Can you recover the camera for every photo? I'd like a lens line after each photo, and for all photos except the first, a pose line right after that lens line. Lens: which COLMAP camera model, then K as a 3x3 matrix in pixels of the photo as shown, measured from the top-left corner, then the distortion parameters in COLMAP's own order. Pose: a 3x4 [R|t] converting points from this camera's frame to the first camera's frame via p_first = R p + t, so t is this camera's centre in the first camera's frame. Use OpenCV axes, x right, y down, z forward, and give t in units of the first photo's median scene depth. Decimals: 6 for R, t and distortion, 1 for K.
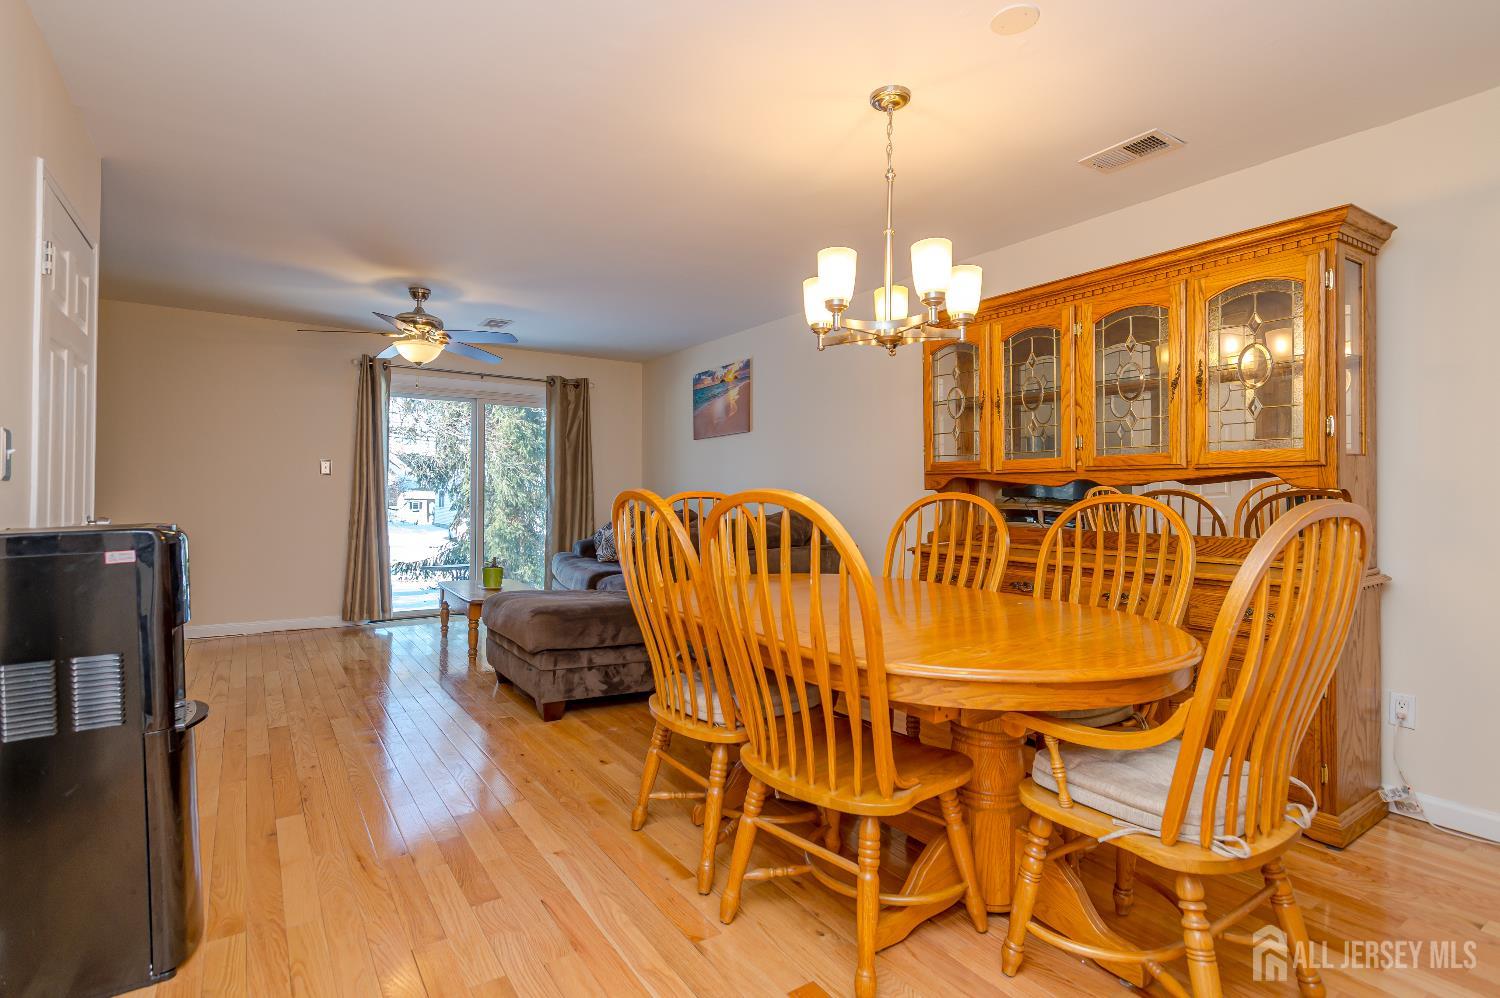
lens RADIAL K [[741.8, 0, 750.0], [0, 741.8, 499.0], [0, 0, 1]] dist [0.016240, -0.010225]
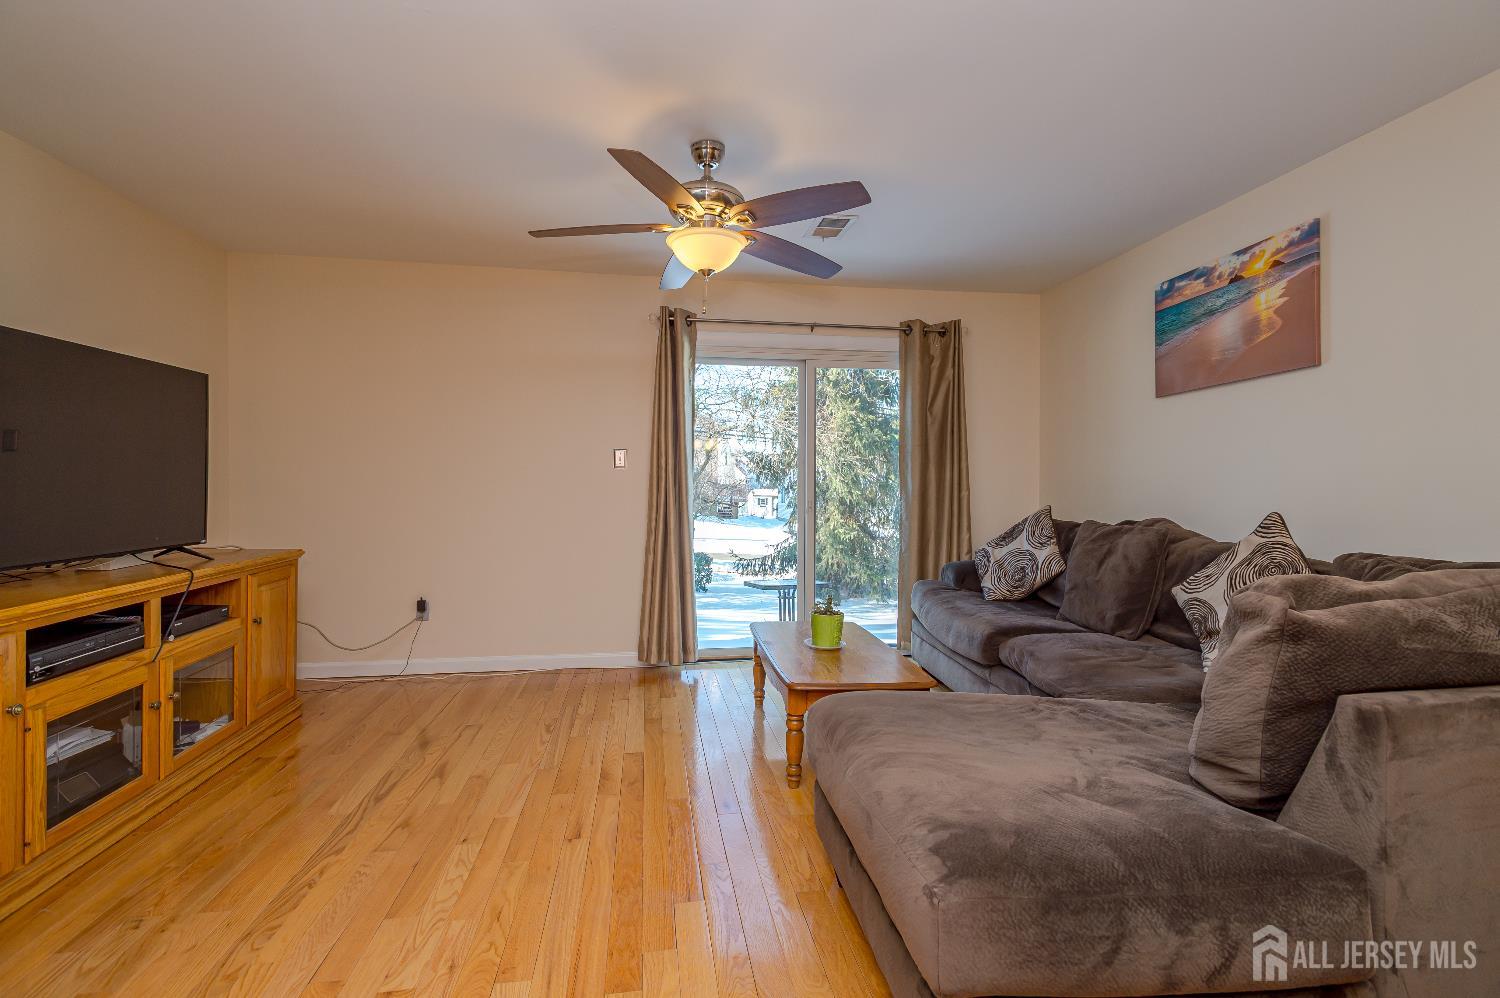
lens RADIAL K [[690.4, 0, 749.5], [0, 690.4, 498.3], [0, 0, 1]] dist [0.014165, 0.000344]
pose [[0.902500, 0.000687, -0.430689, -0.281770], [0.001325, 0.999990, 0.004372, -0.008484], [0.430687, -0.004516, 0.902490, 0.818607]]
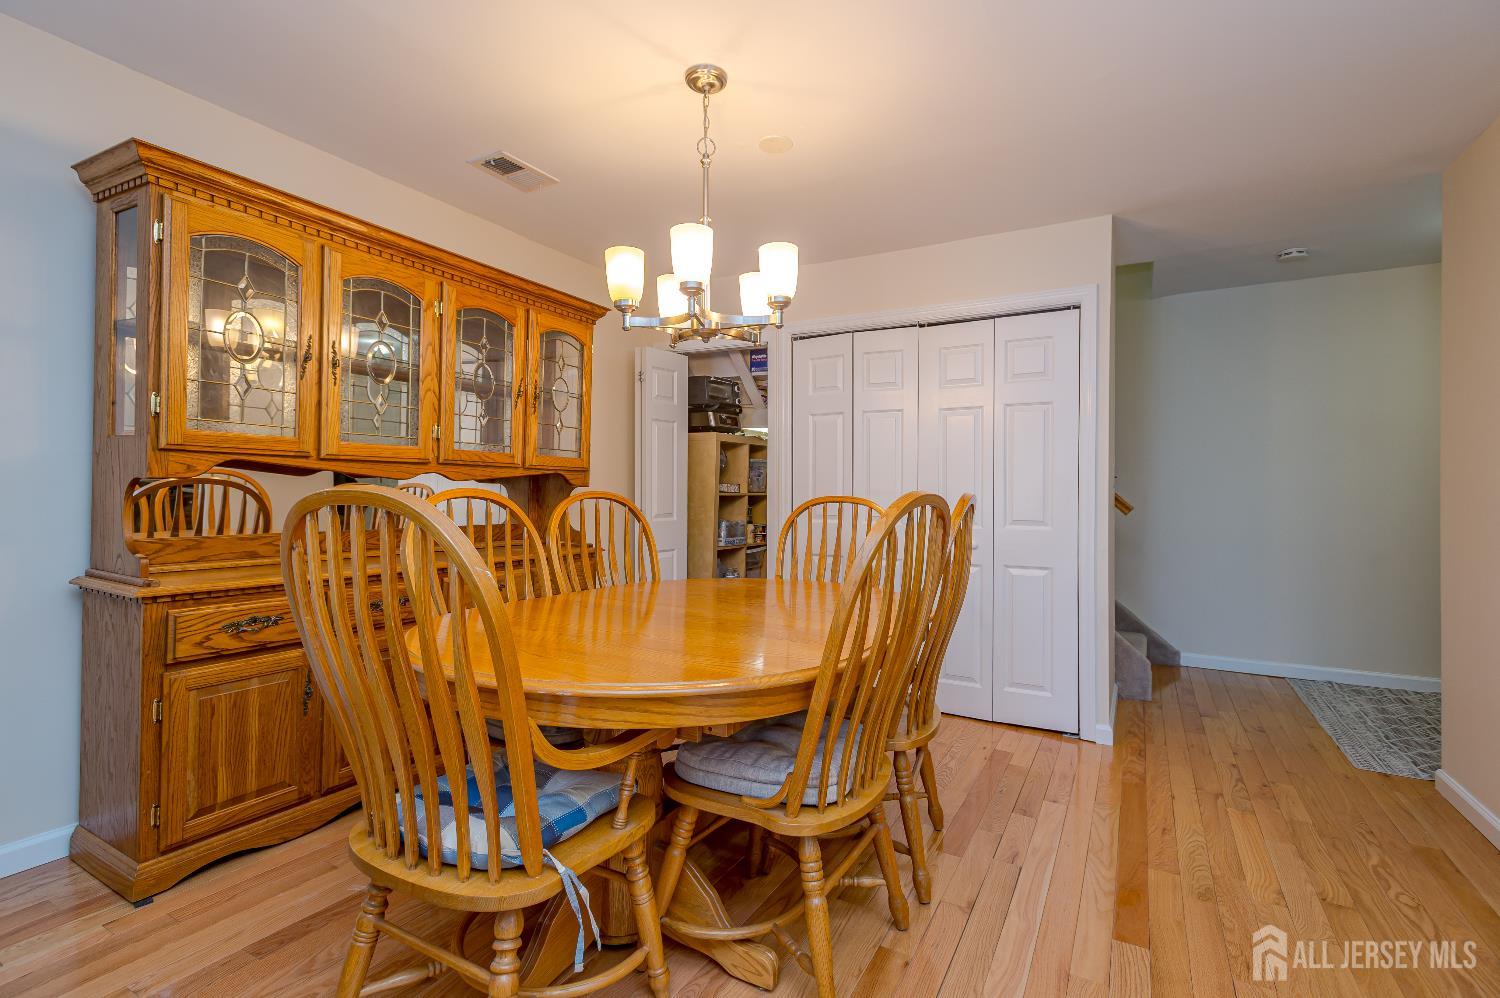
lens RADIAL K [[687.8, 0, 750.0], [0, 687.8, 499.0], [0, 0, 1]] dist [0.018334, 0.000034]
pose [[-0.443755, -0.014450, 0.896032, -0.514837], [-0.009600, 0.999889, 0.011370, -0.007807], [-0.896097, -0.003556, -0.443844, 1.079182]]
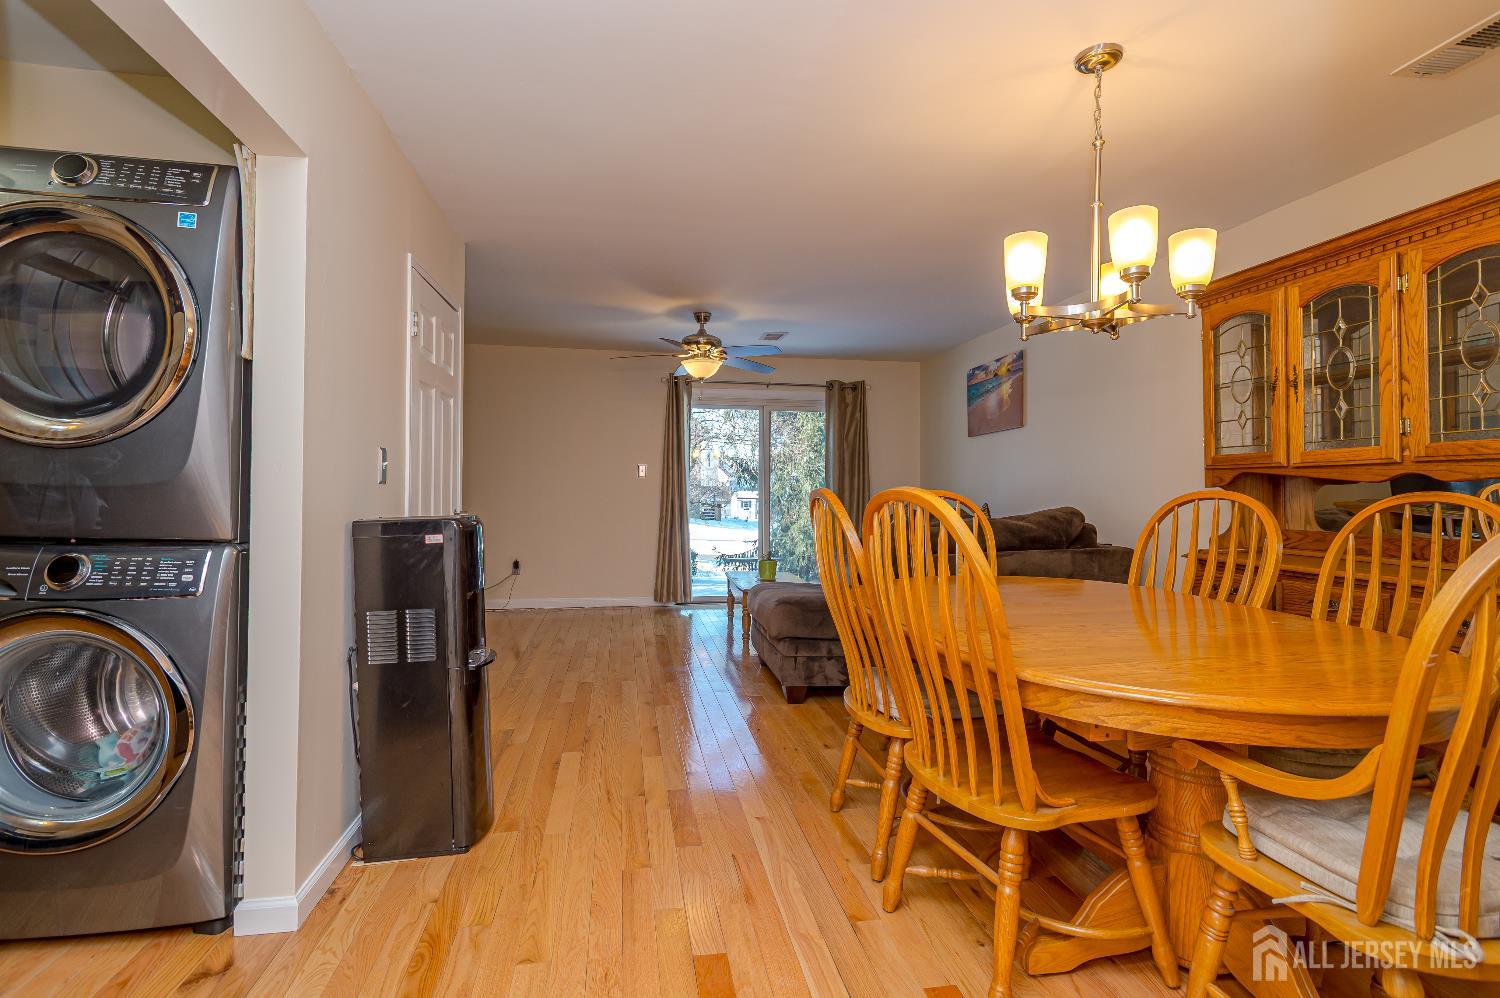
lens RADIAL K [[741.8, 0, 750.0], [0, 741.8, 499.0], [0, 0, 1]] dist [0.016240, -0.010225]
pose [[0.911391, 0.001794, -0.411537, 0.141848], [-0.001434, 0.999998, 0.001184, 0.000984], [0.411539, -0.000489, 0.911392, -0.007386]]
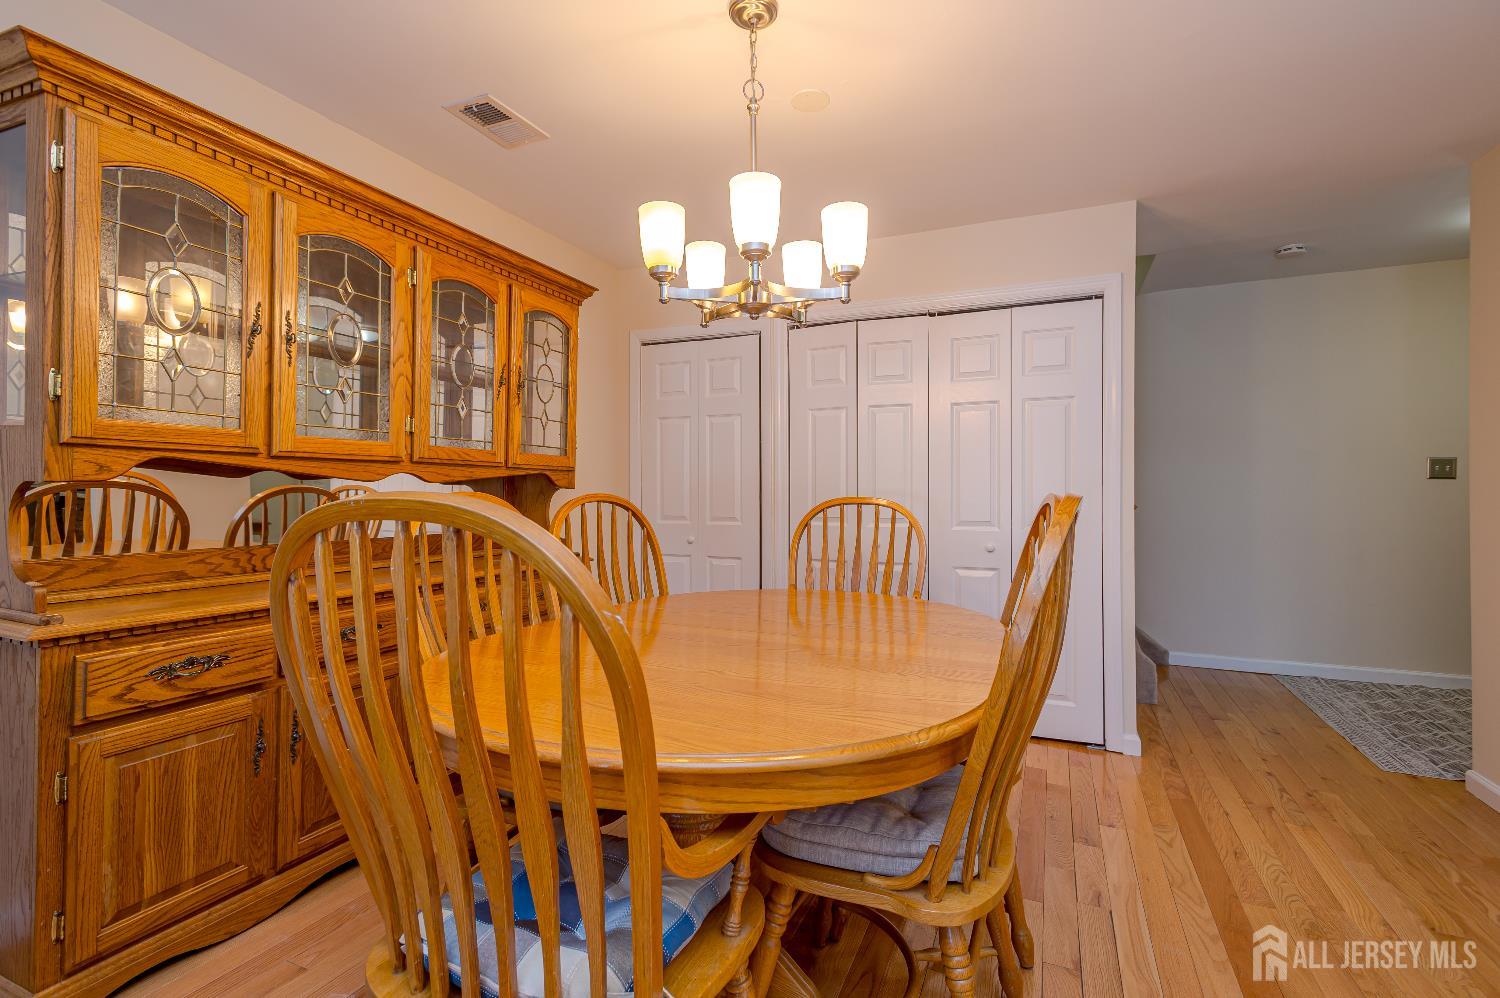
lens RADIAL K [[690.4, 0, 749.5], [0, 690.4, 498.3], [0, 0, 1]] dist [0.014165, 0.000344]
pose [[-0.529807, -0.011161, 0.848045, -0.370334], [-0.003570, 0.999934, 0.010930, -0.009871], [-0.848111, 0.002763, -0.529812, 1.132396]]
